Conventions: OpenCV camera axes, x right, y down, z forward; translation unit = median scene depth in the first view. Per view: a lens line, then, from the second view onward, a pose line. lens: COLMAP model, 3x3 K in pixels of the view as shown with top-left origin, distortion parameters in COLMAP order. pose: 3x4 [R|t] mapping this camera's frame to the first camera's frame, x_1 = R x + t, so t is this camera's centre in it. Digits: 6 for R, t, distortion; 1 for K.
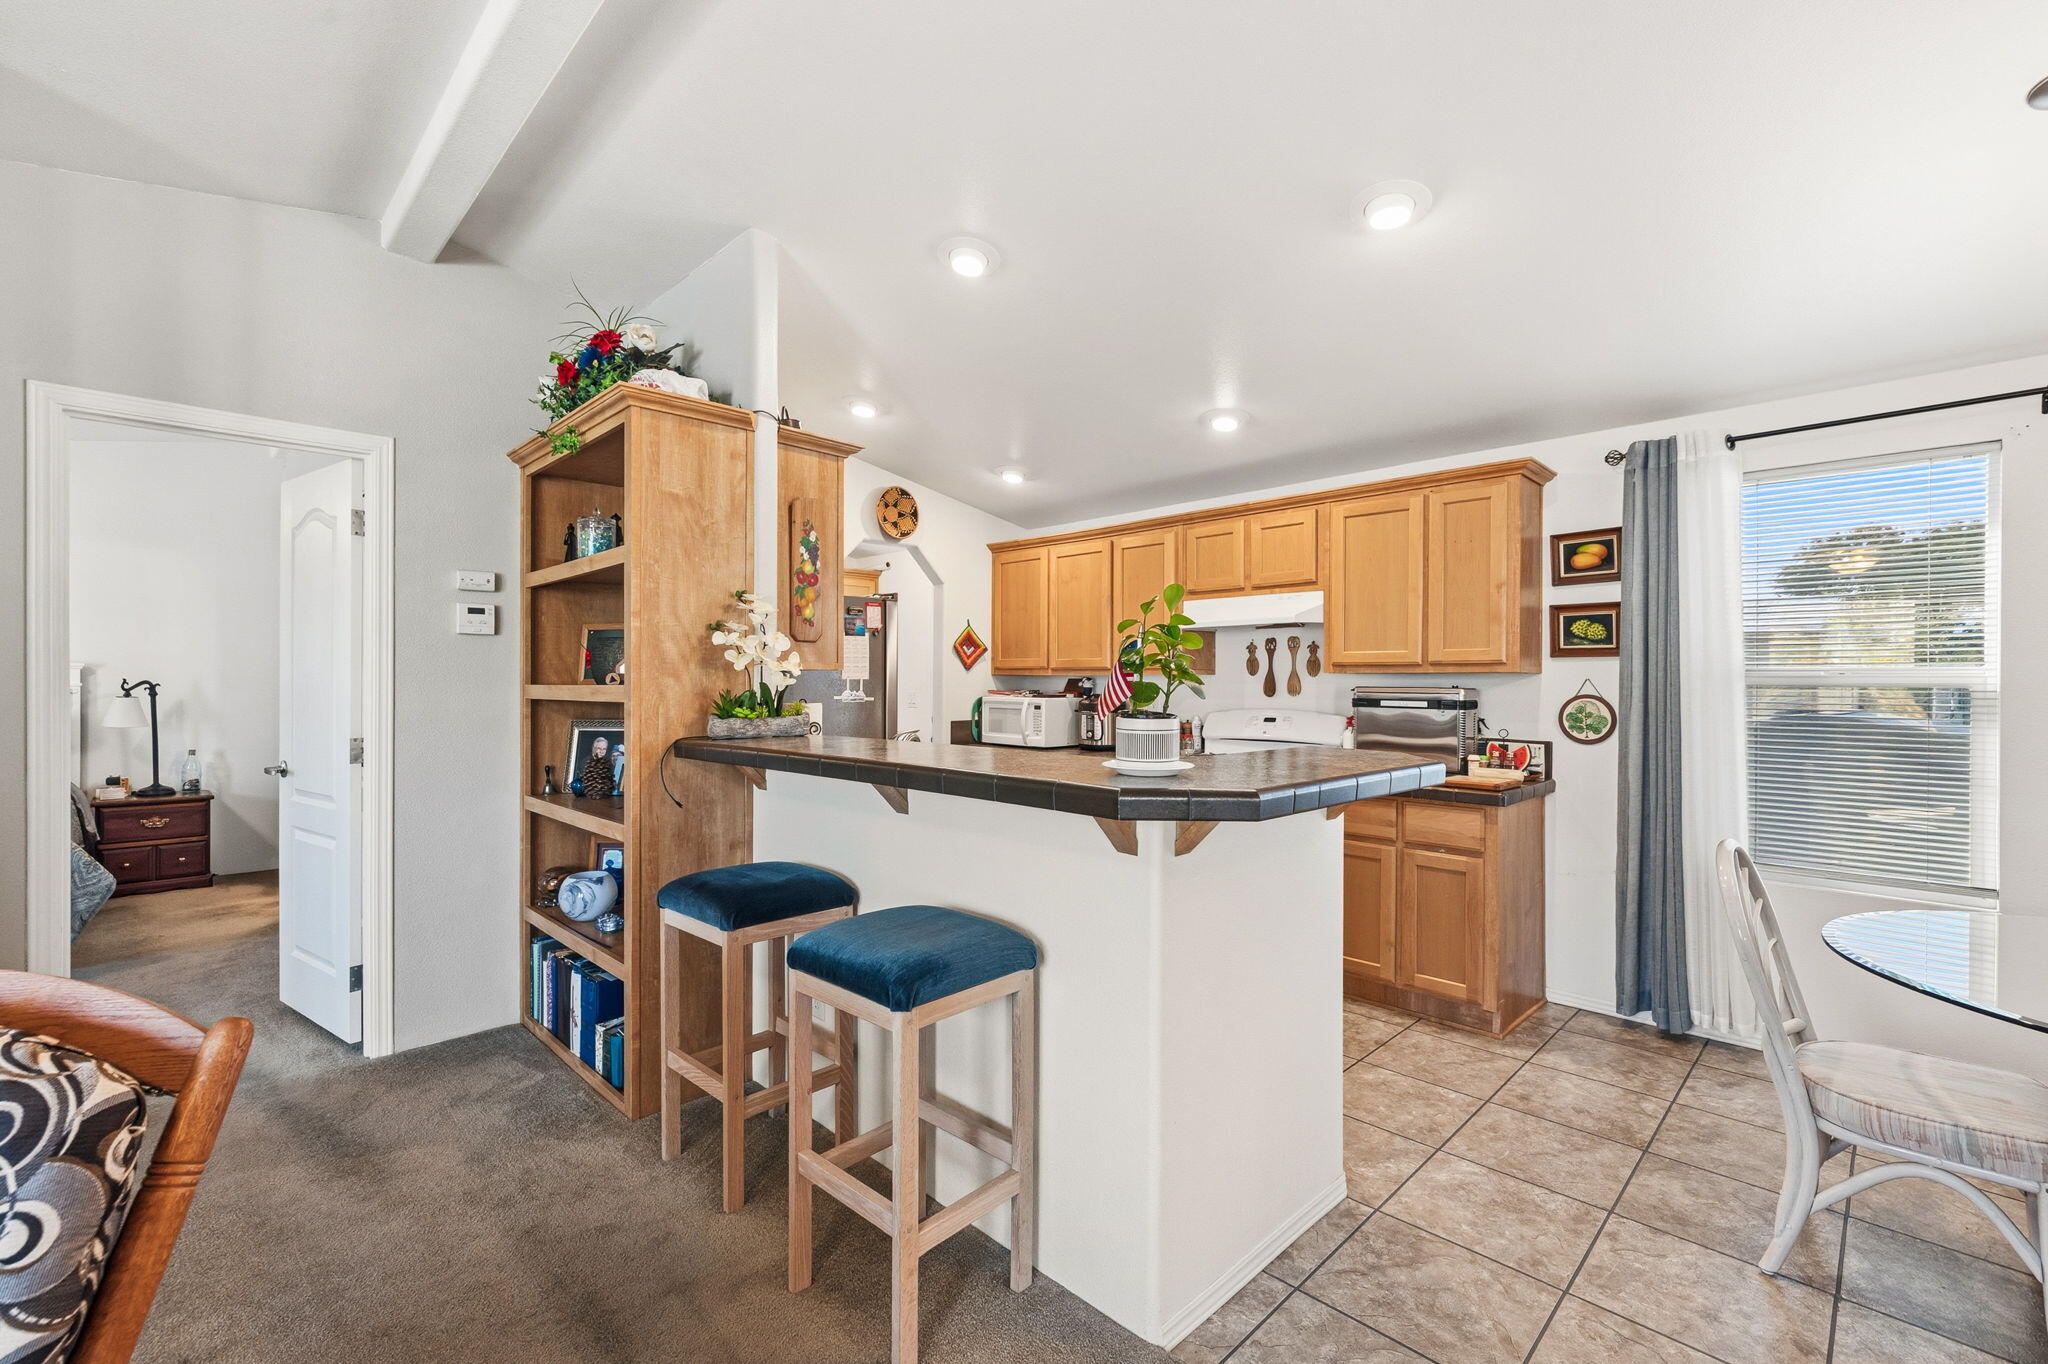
lens RADIAL K [[864.2, 0, 1019.0], [0, 864.2, 680.8], [0, 0, 1]] dist [0.002320, -0.000165]
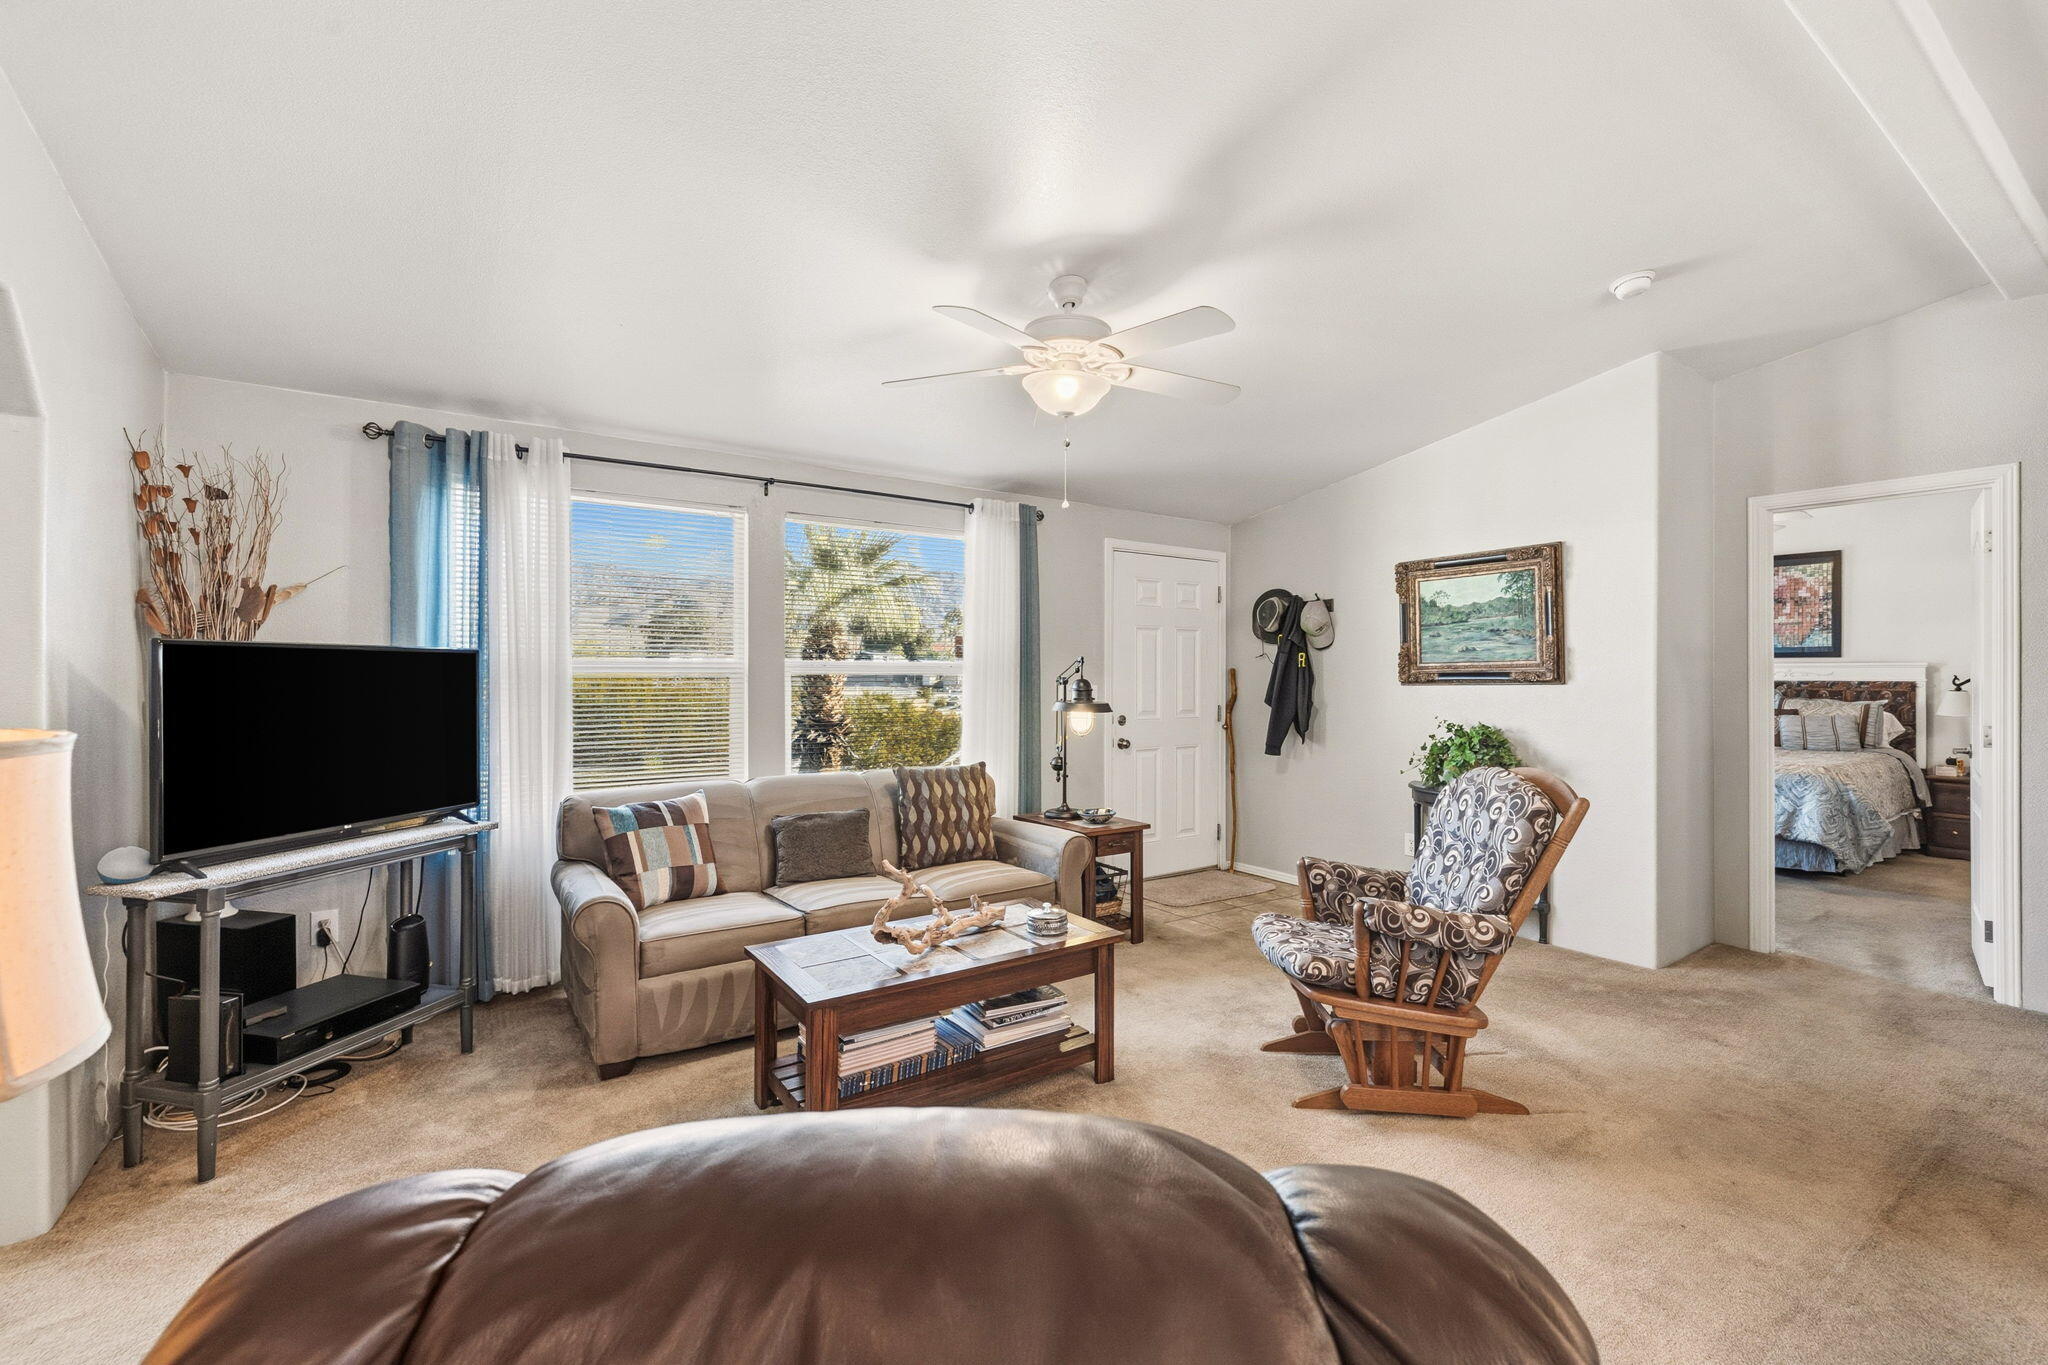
lens RADIAL K [[864.2, 0, 1019.0], [0, 864.2, 681.3], [0, 0, 1]] dist [0.002320, -0.000165]
pose [[-0.179522, 0.003260, -0.983749, 0.624011], [0.000224, 0.999995, 0.003273, 0.002384], [0.983754, 0.000367, -0.179521, -0.079305]]
